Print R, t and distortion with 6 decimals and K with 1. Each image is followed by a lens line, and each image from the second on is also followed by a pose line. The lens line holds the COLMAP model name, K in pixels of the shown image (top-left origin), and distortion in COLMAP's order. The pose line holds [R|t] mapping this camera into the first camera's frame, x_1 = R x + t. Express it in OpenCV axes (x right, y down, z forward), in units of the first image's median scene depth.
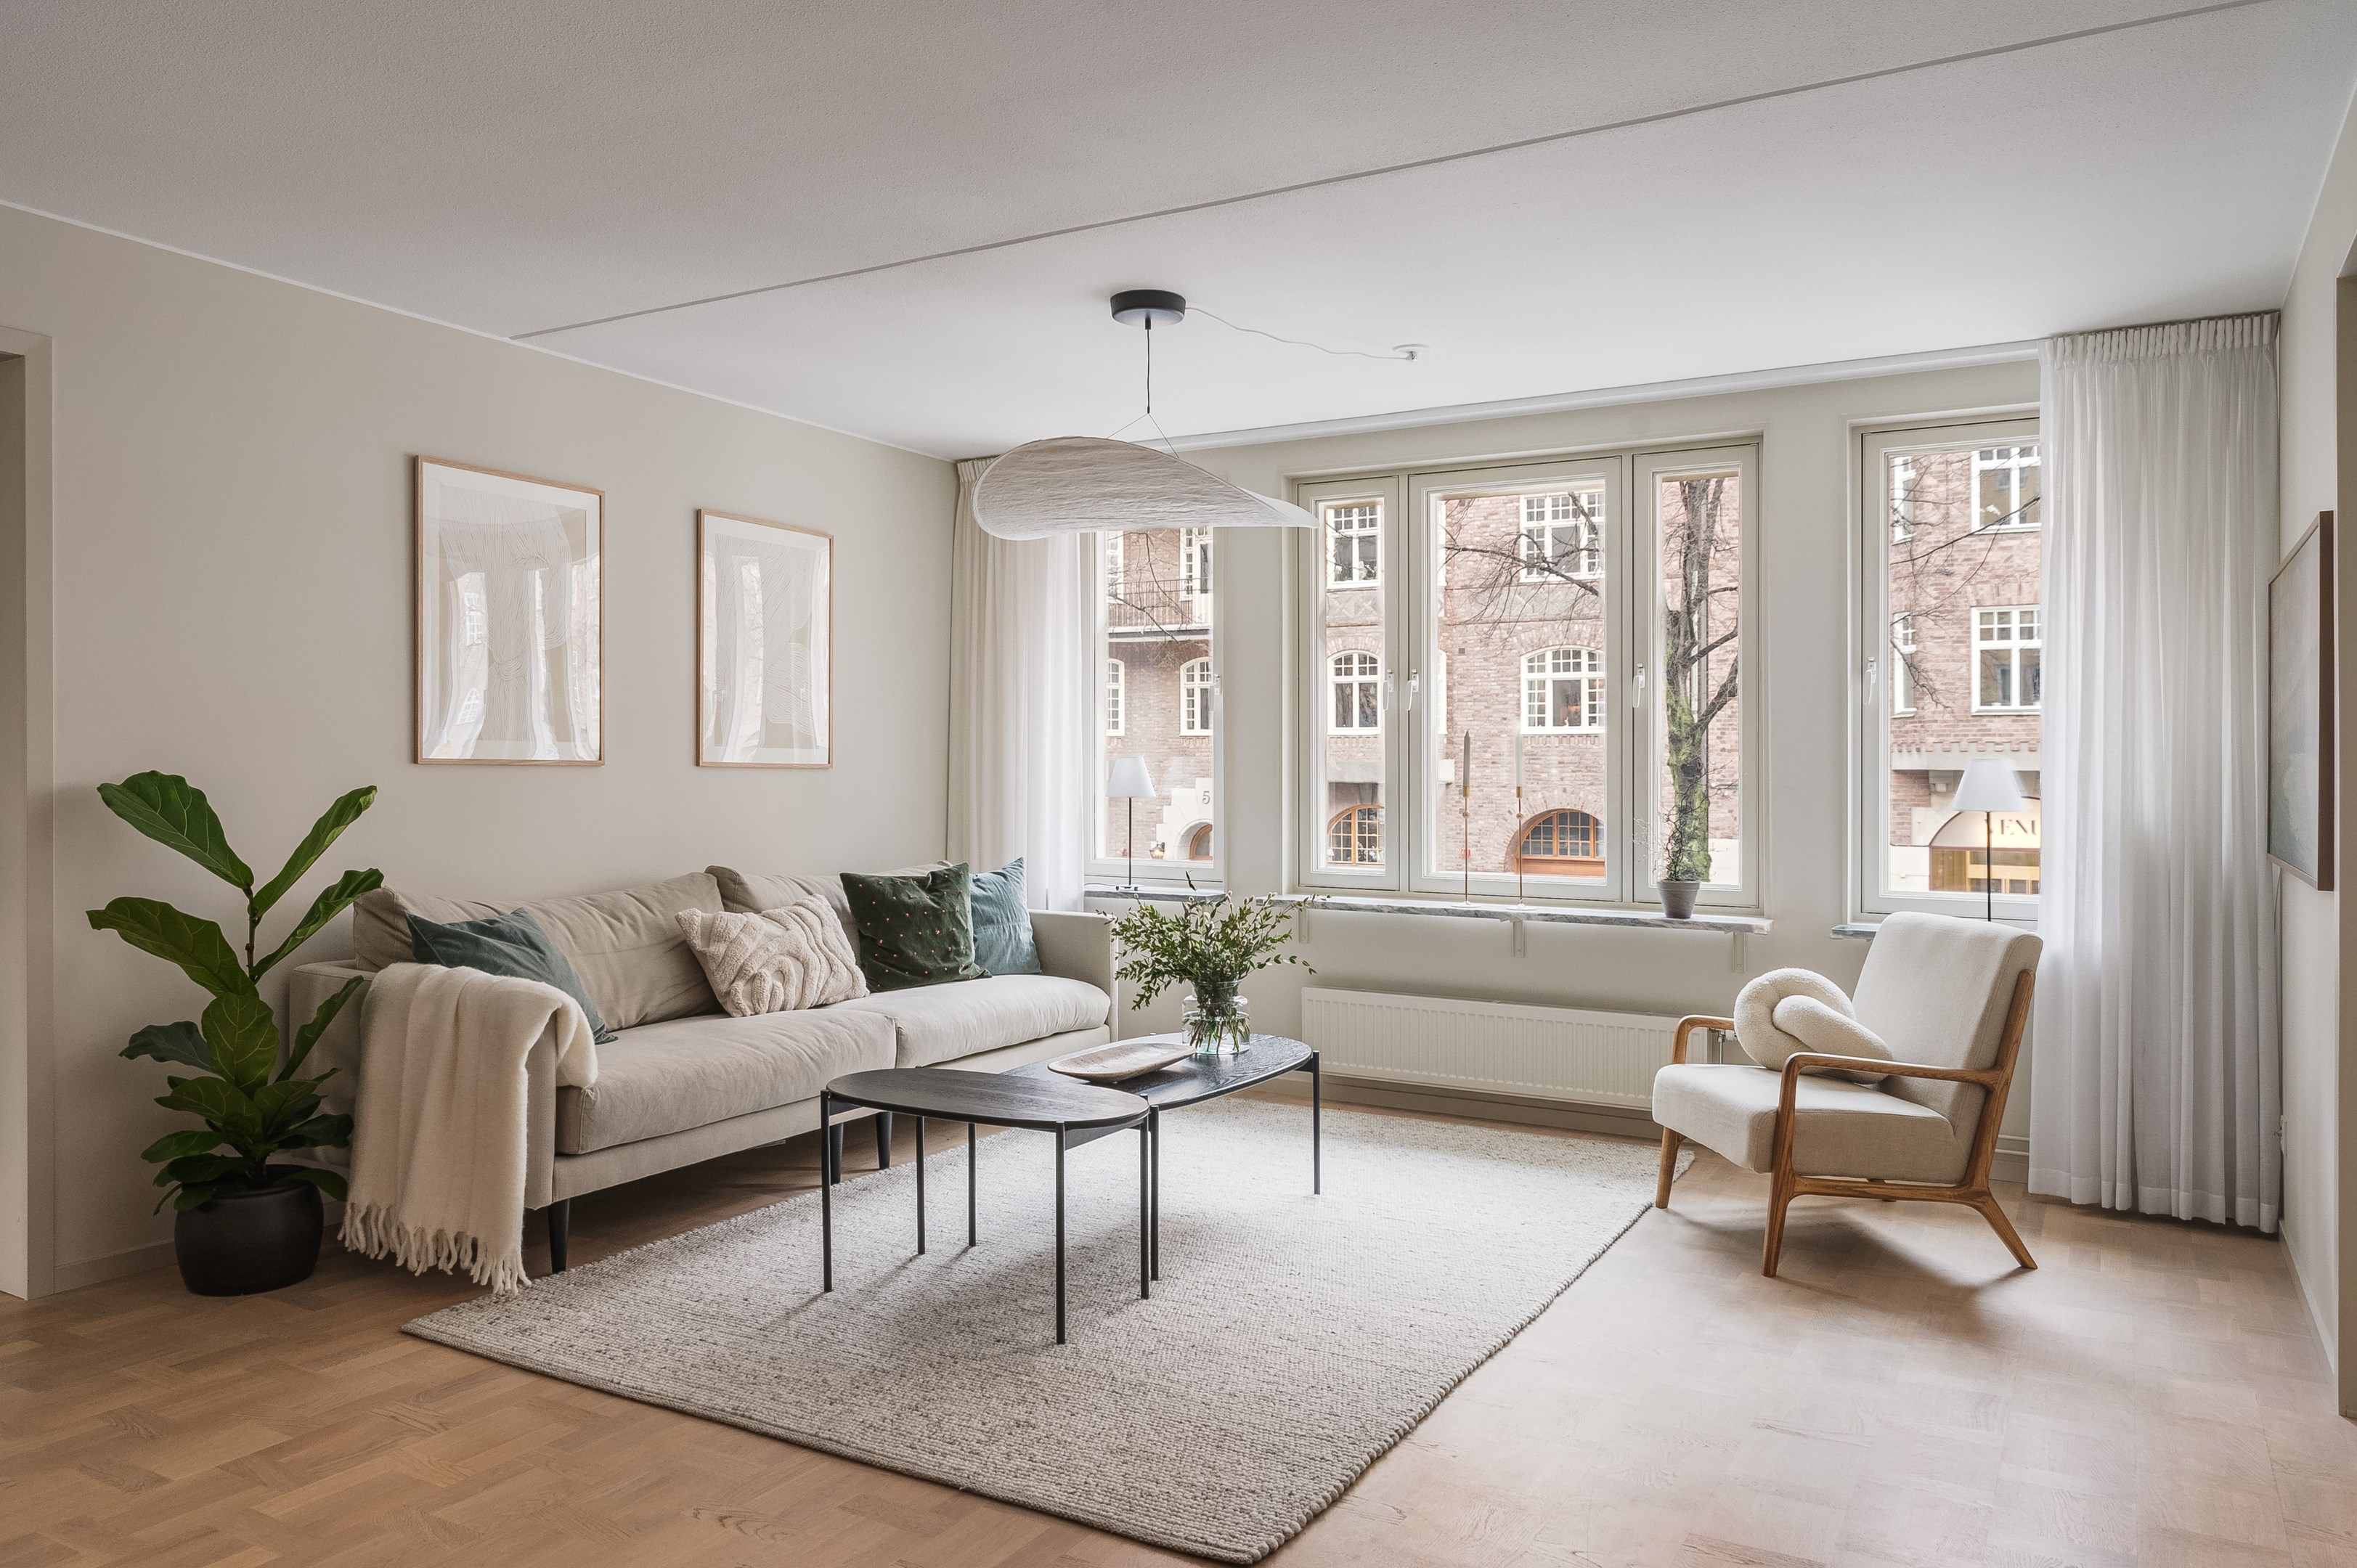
lens RADIAL K [[1630.6, 0, 1178.5], [0, 1630.6, 784.0], [0, 0, 1]] dist [0.010409, 0.000182]
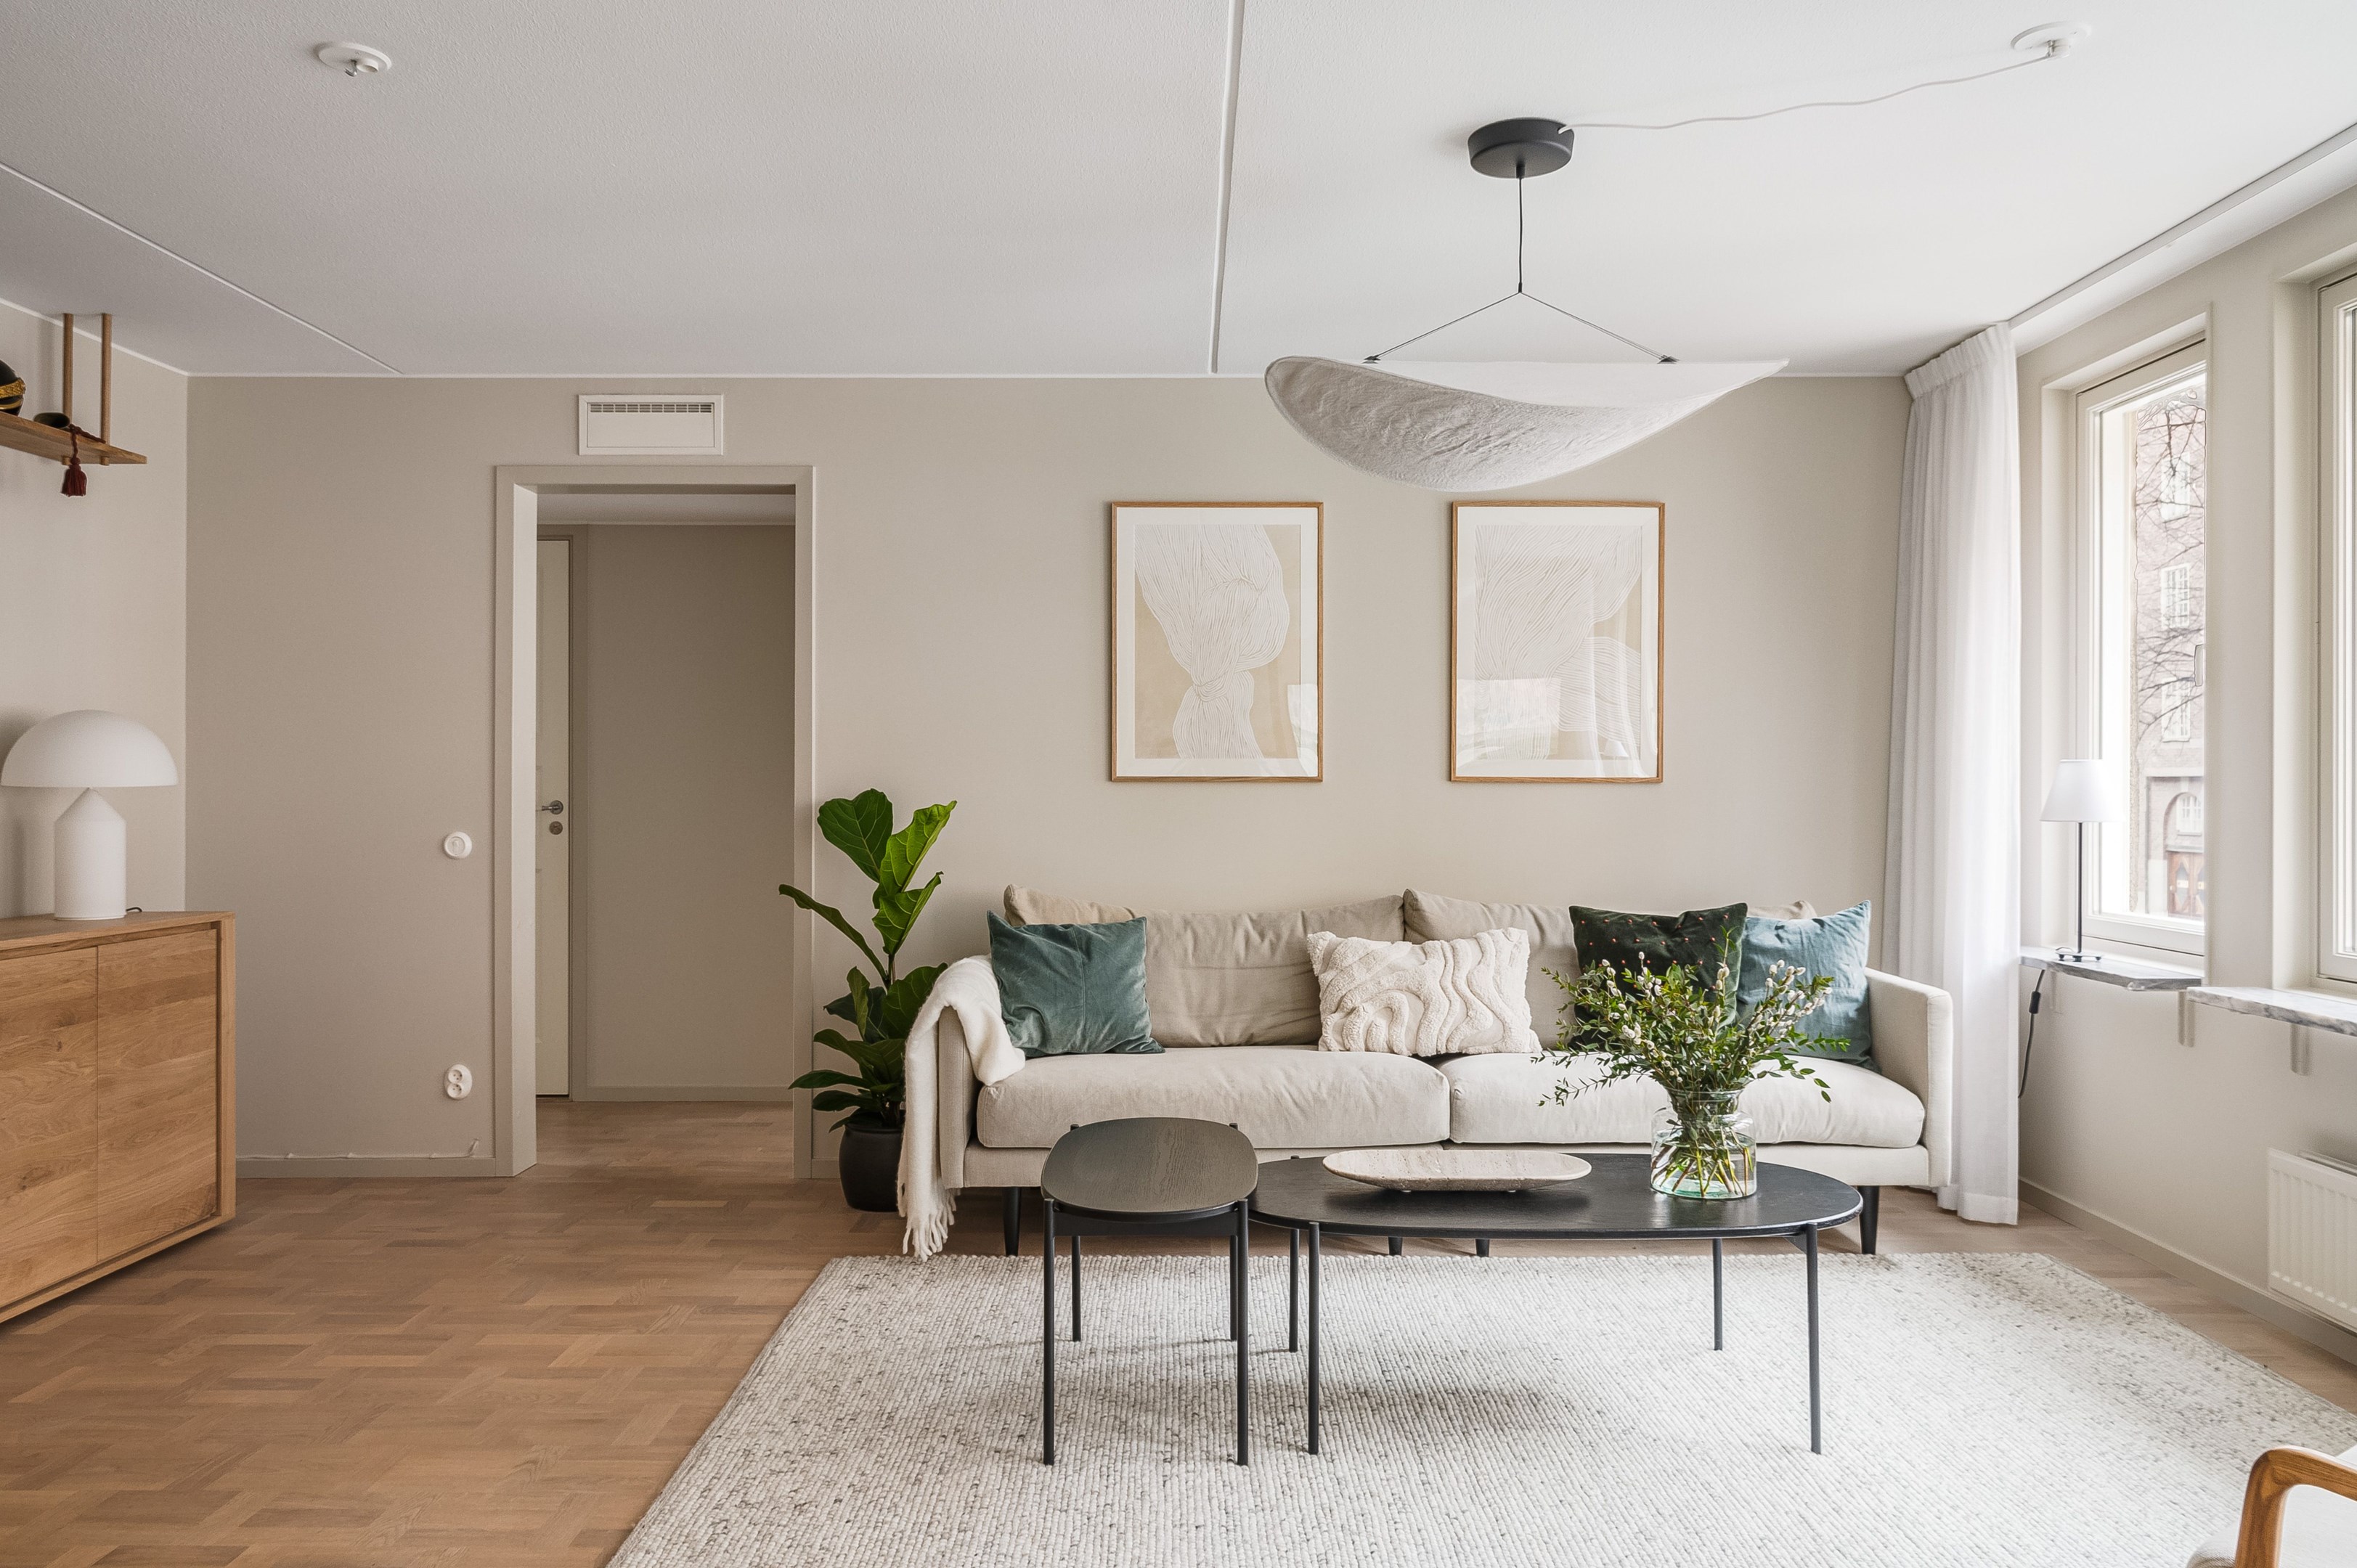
lens RADIAL K [[1659.0, 0, 1162.1], [0, 1659.0, 801.4], [0, 0, 1]] dist [0.000979, -0.000263]
pose [[0.495726, -0.001378, -0.868478, 0.512004], [-0.001670, 0.999995, -0.002540, 0.004022], [0.868477, 0.002710, 0.495721, 0.462392]]
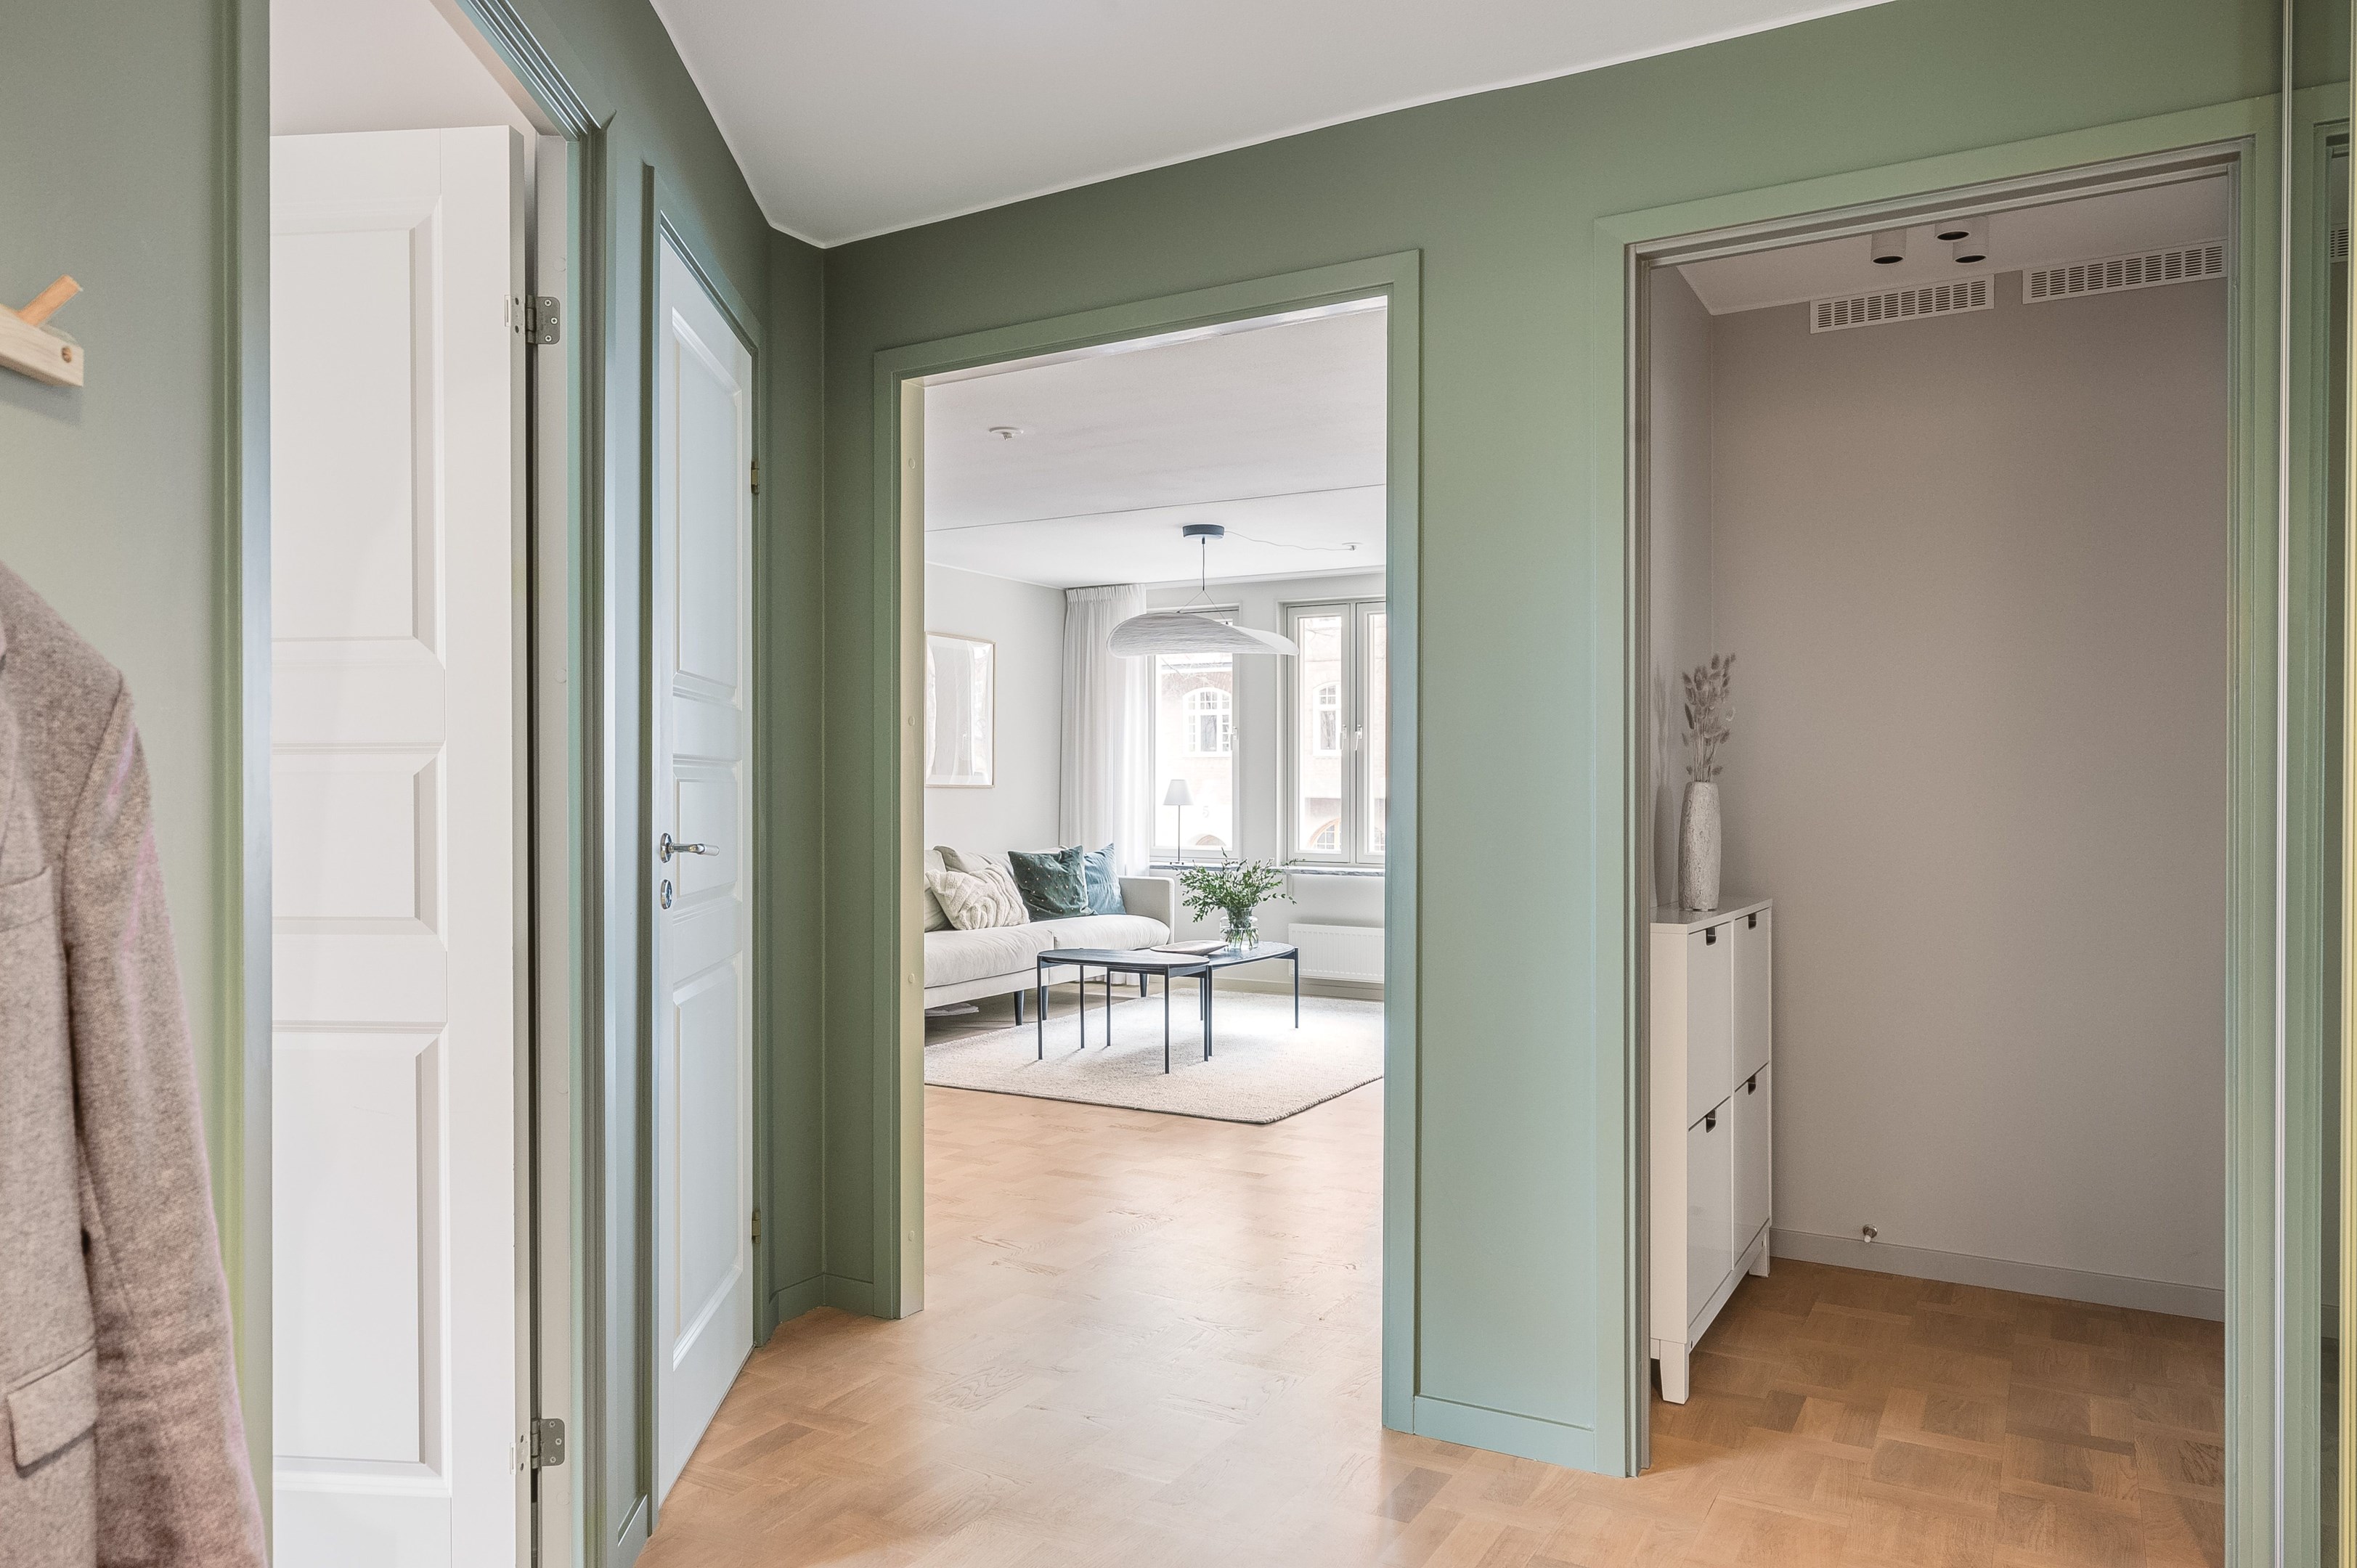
lens RADIAL K [[1516.0, 0, 1179.8], [0, 1516.0, 883.5], [0, 0, 1]] dist [0.000082, 0.000002]
pose [[0.999991, -0.003587, 0.002038, -0.044035], [0.003471, 0.998528, 0.054134, 0.006029], [-0.002229, -0.054126, 0.998532, -0.623781]]
